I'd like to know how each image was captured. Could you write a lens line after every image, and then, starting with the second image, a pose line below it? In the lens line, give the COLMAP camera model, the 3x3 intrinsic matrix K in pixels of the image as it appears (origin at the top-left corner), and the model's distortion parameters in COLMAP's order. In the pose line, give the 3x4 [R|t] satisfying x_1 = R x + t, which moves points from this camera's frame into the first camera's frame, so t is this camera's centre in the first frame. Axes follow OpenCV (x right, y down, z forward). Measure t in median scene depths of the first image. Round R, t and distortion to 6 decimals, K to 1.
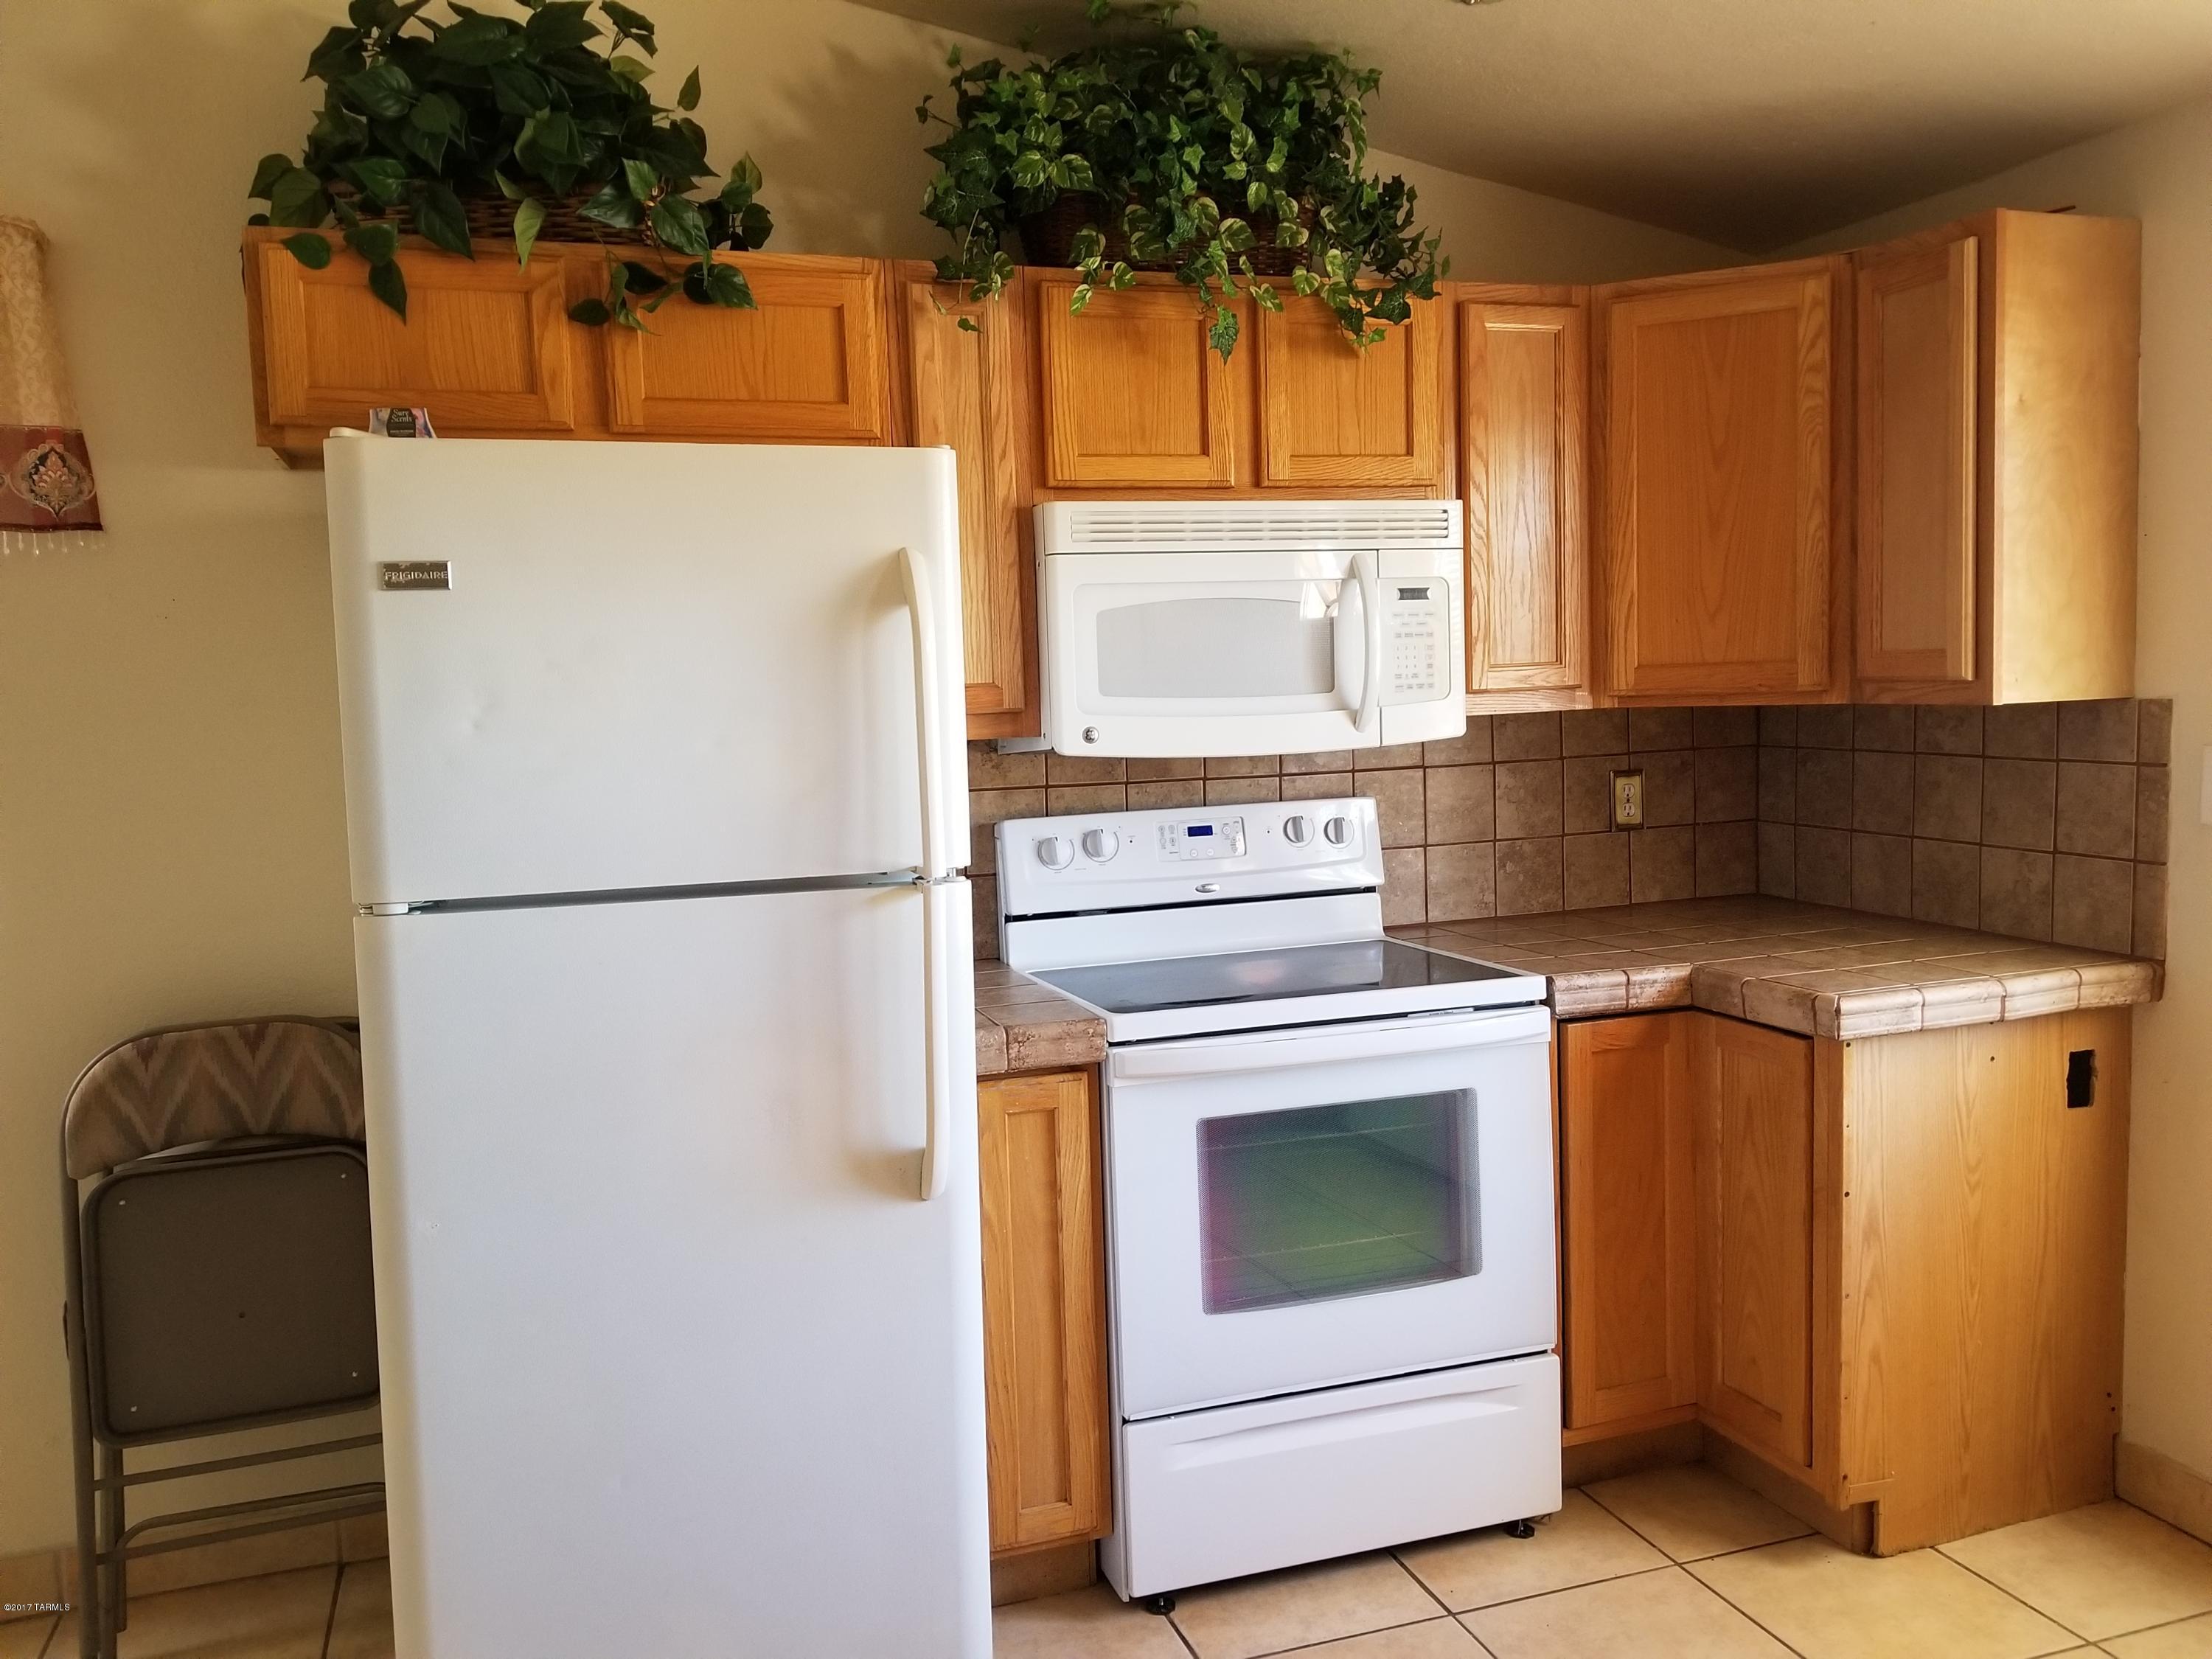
lens RADIAL K [[1716.7, 0, 1089.8], [0, 1716.7, 813.5], [0, 0, 1]] dist [0.049235, -0.075968]
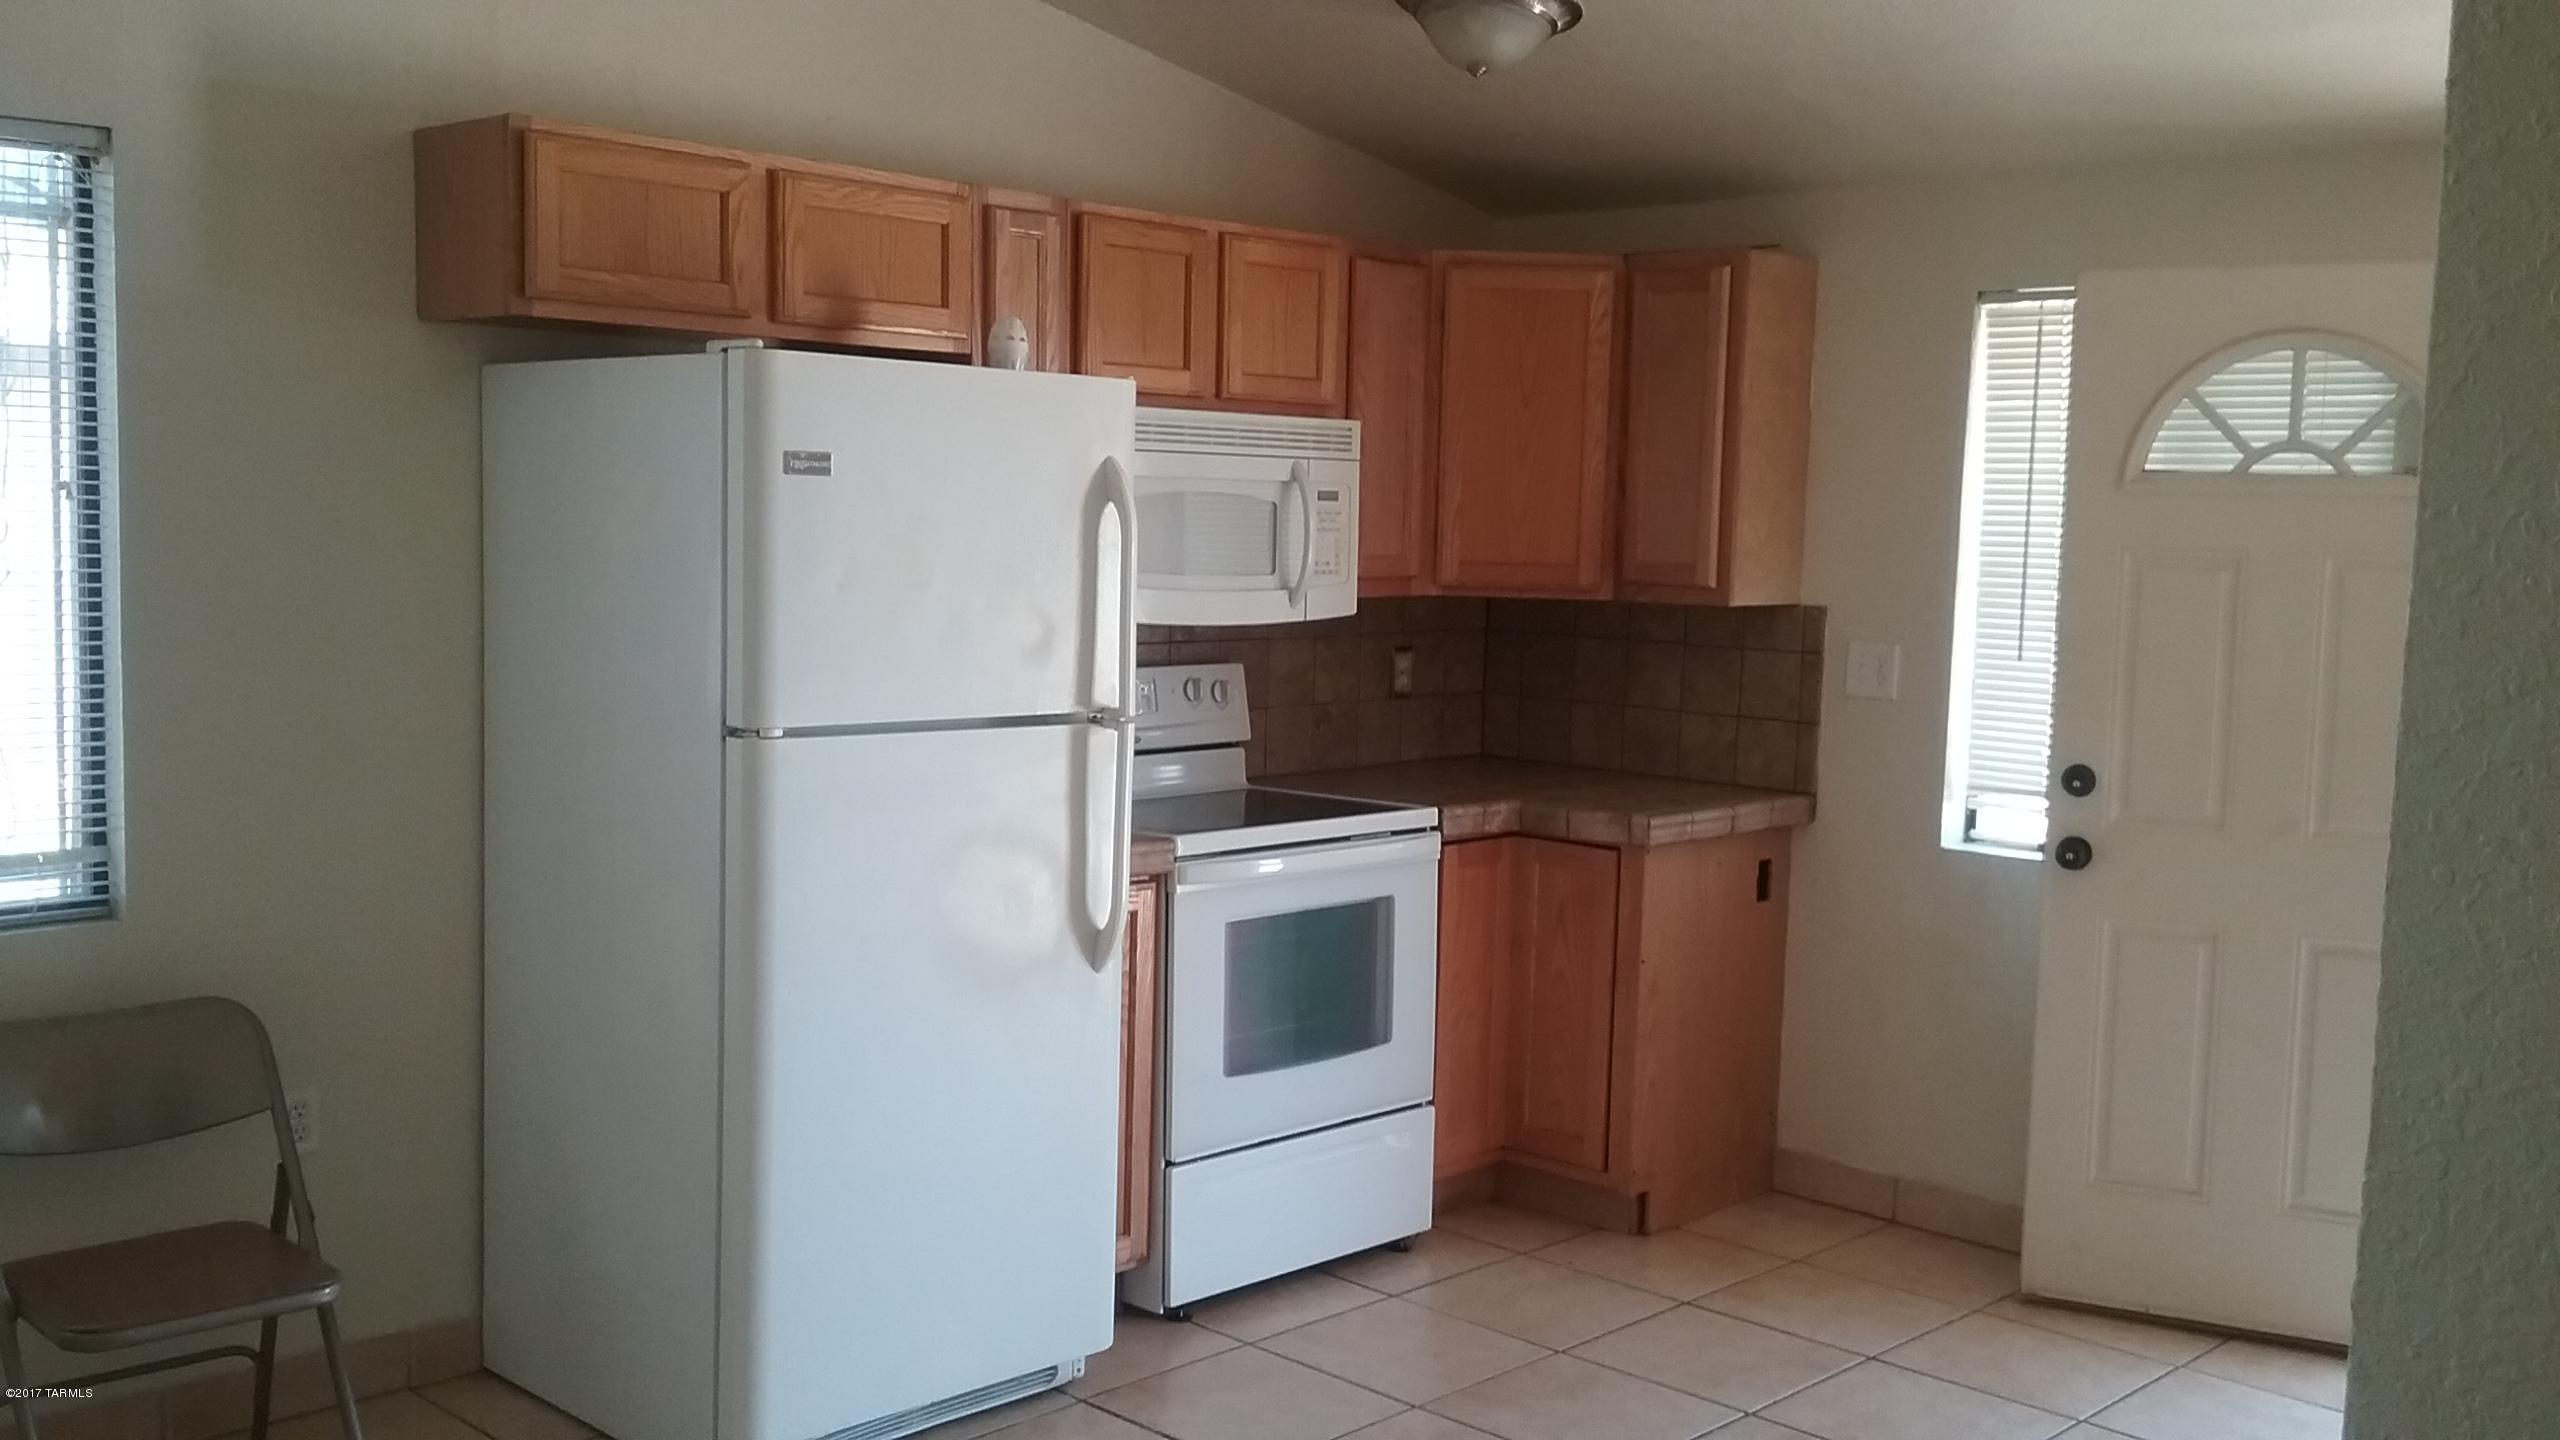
lens RADIAL K [[2388.6, 0, 1279.2], [0, 2388.6, 739.9], [0, 0, 1]] dist [0.028586, 0.000000]
pose [[0.882741, 0.009151, 0.469770, -0.653585], [-0.017252, 0.999767, 0.012944, 0.023363], [-0.469543, -0.019531, 0.882694, -0.489196]]
